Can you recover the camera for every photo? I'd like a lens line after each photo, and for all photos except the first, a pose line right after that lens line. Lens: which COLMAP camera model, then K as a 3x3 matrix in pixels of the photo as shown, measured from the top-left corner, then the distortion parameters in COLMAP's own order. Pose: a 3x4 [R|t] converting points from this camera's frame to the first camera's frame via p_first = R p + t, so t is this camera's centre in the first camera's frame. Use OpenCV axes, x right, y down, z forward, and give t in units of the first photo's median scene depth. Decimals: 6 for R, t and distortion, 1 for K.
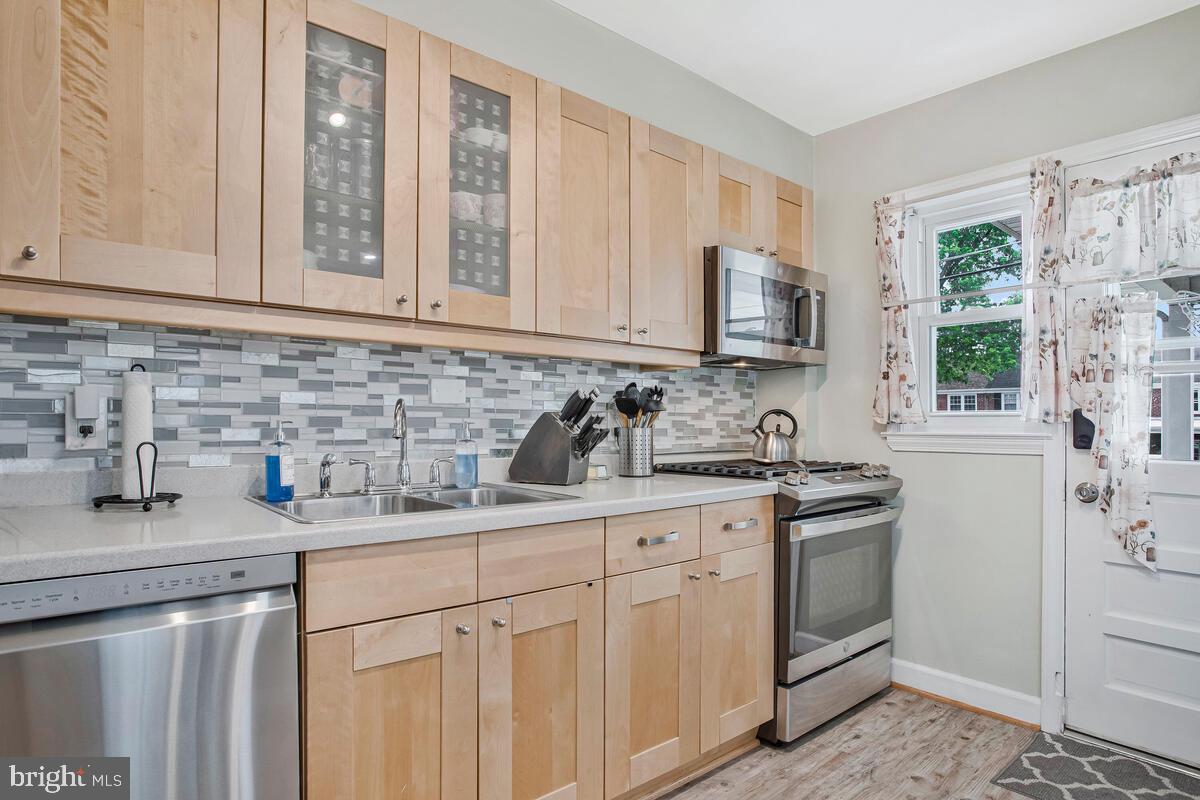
lens RADIAL K [[623.5, 0, 557.2], [0, 623.5, 419.0], [0, 0, 1]] dist [-0.049403, 0.011366]
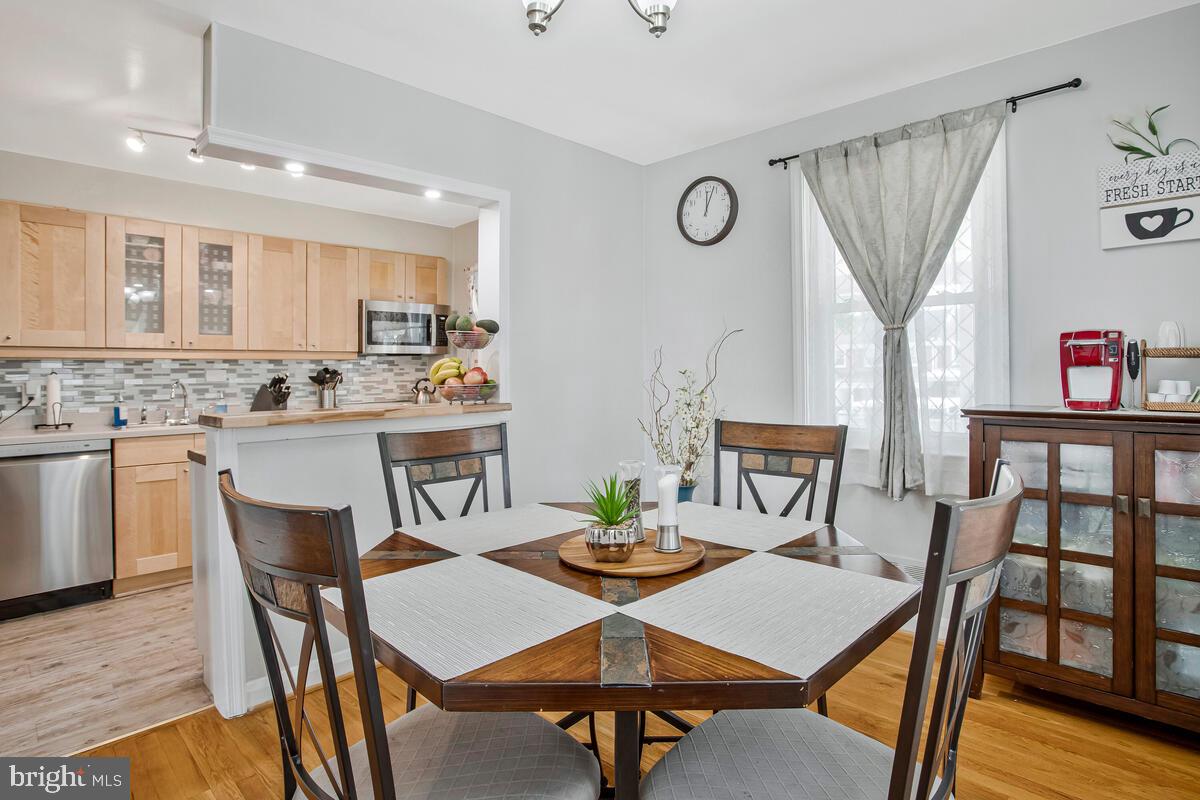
lens RADIAL K [[620.6, 0, 597.8], [0, 620.6, 359.1], [0, 0, 1]] dist [-0.019807, 0.004692]
pose [[0.995124, -0.019098, 0.096766, 1.078972], [0.021153, 0.999571, -0.020256, -0.036349], [-0.096338, 0.022204, 0.995101, -1.435290]]
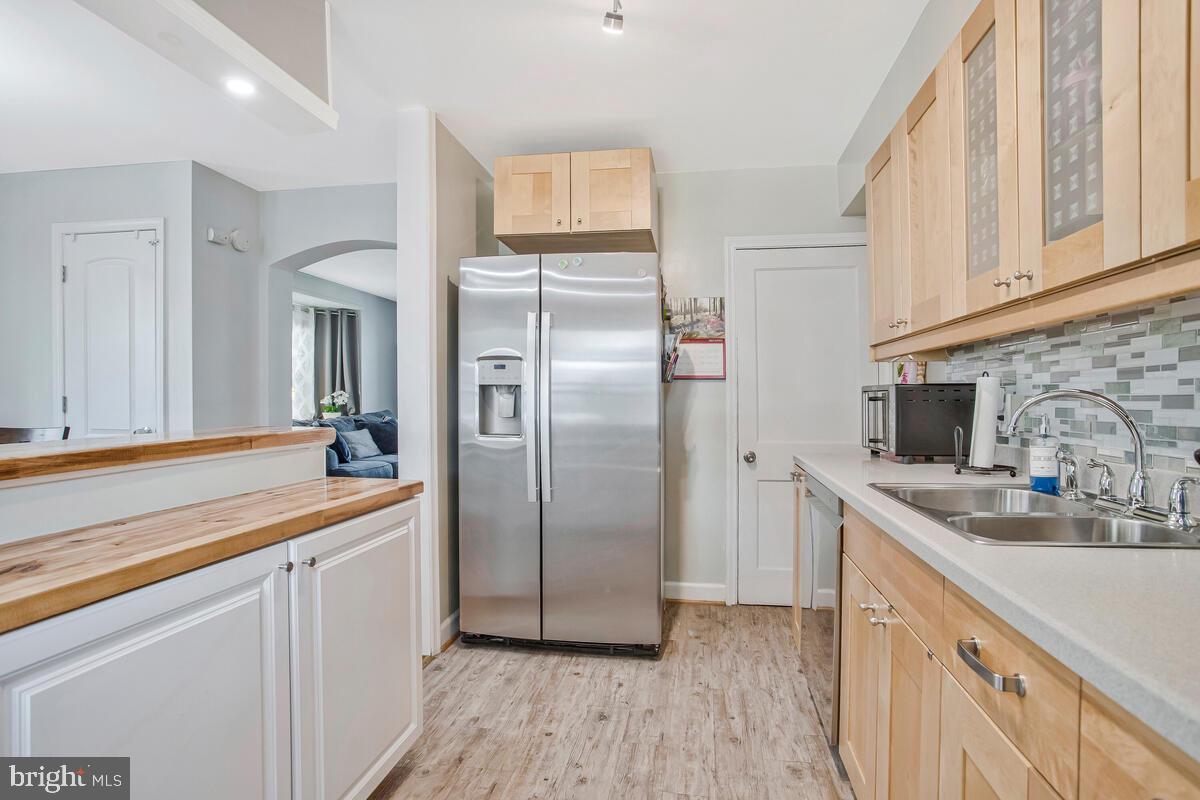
lens RADIAL K [[620.6, 0, 599.2], [0, 620.6, 403.7], [0, 0, 1]] dist [-0.019807, 0.004692]
pose [[-0.760877, 0.000860, -0.648896, 0.733350], [-0.005345, 0.999957, 0.007593, -0.014603], [0.648875, 0.009246, -0.760839, 1.207118]]
